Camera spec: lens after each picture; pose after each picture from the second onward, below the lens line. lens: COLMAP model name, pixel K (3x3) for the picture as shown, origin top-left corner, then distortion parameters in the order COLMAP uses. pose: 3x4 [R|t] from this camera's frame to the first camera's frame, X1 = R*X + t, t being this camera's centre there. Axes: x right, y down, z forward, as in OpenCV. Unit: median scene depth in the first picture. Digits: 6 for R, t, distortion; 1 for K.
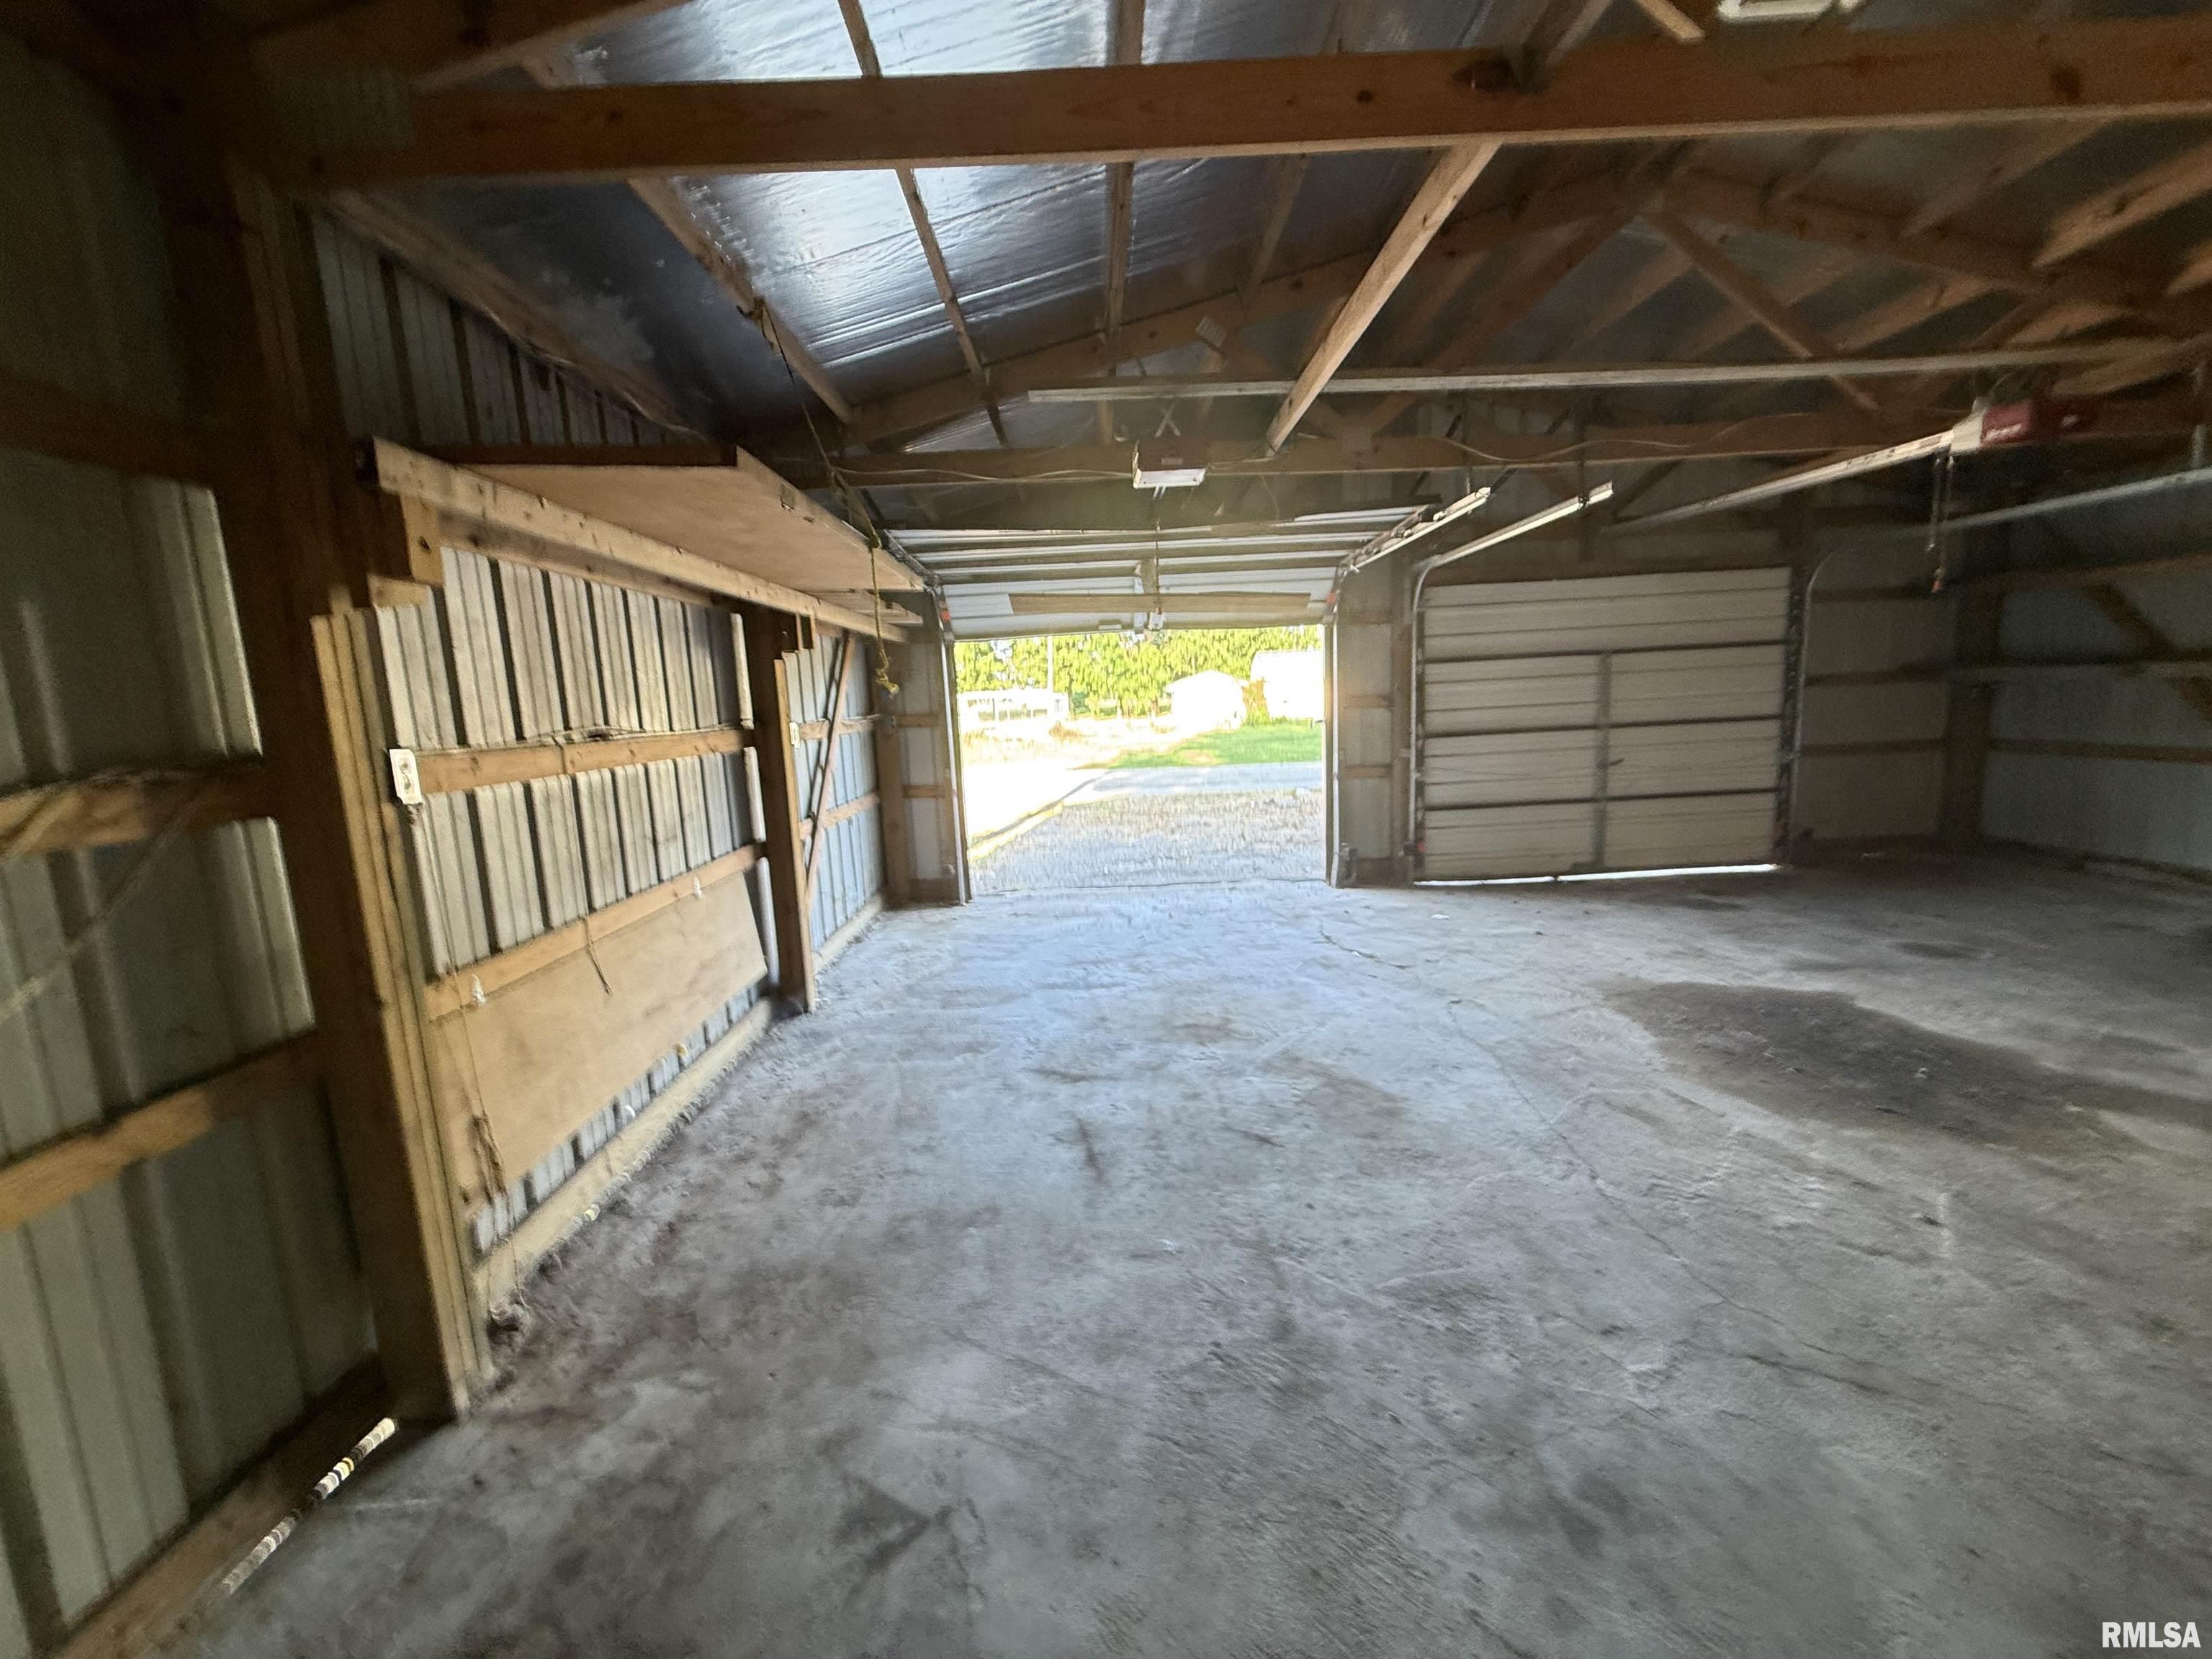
lens RADIAL K [[883.0, 0, 1106.4], [0, 883.0, 829.8], [0, 0, 1]] dist [0.002192, -0.000371]
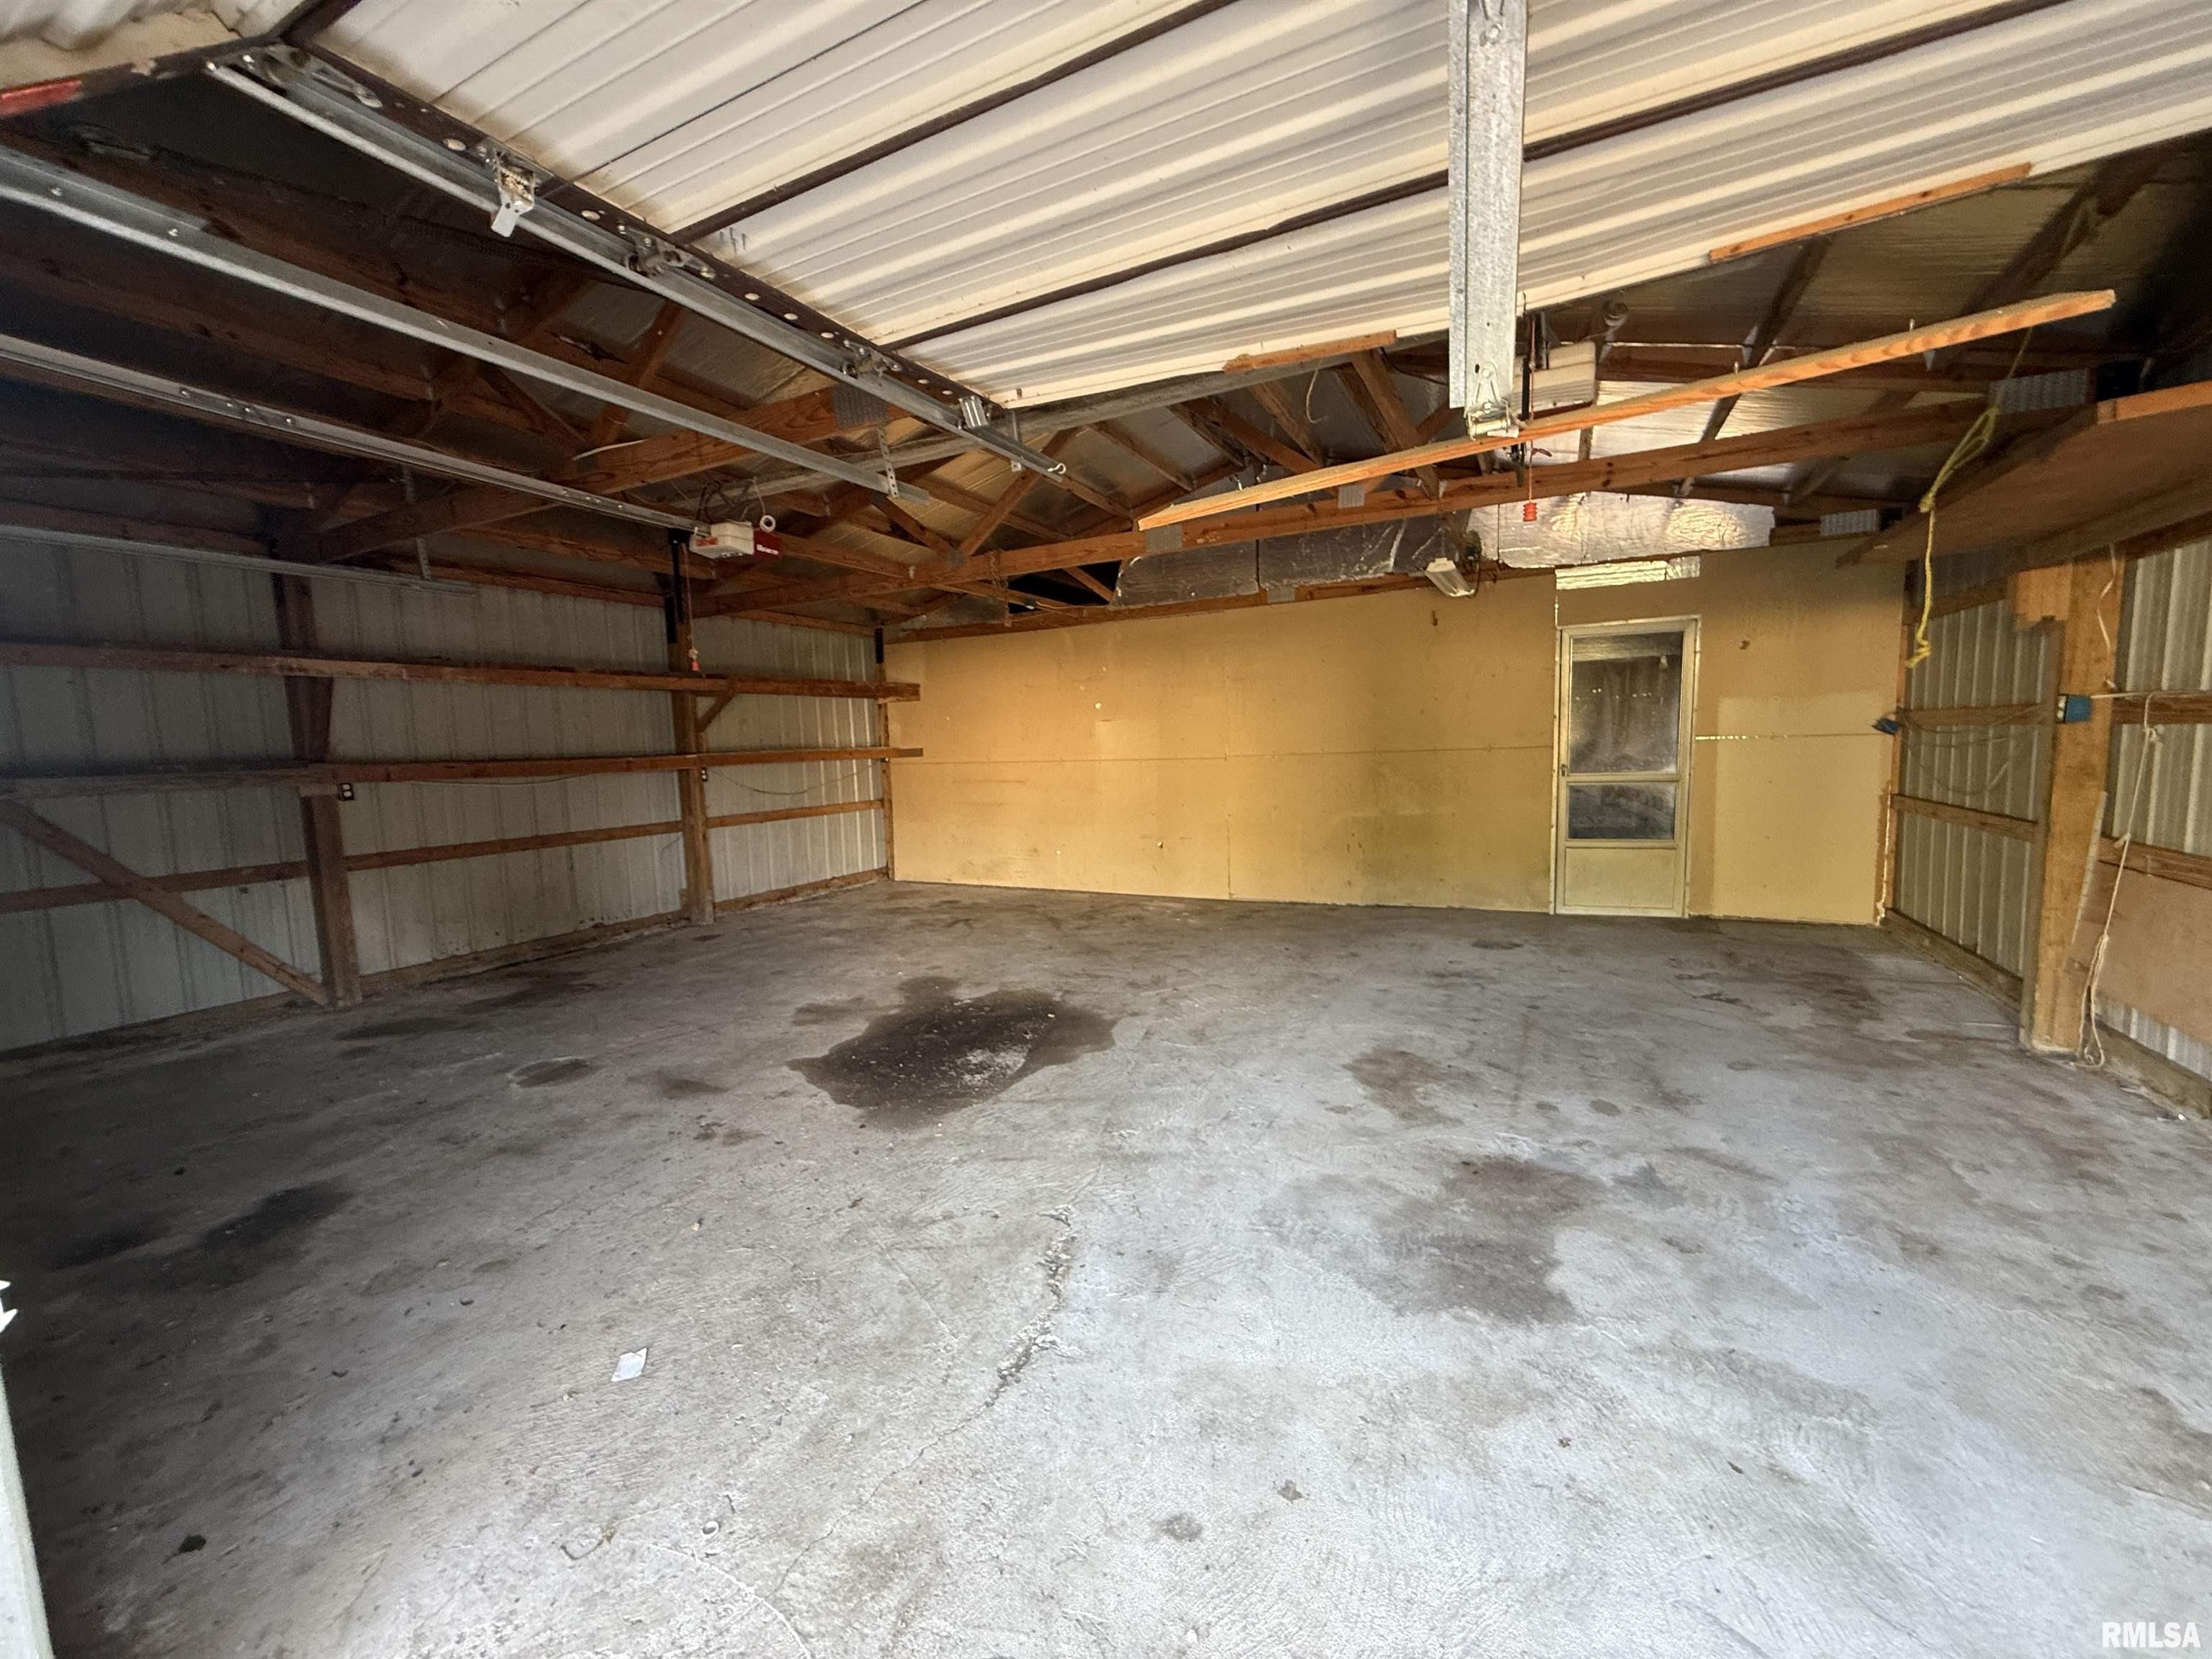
lens RADIAL K [[883.0, 0, 1105.0], [0, 883.0, 833.3], [0, 0, 1]] dist [0.002192, -0.000371]
pose [[-0.879020, 0.028677, 0.475922, 0.055452], [0.146580, 0.966100, 0.212519, -0.292876], [-0.453695, 0.256569, -0.853425, 2.111612]]
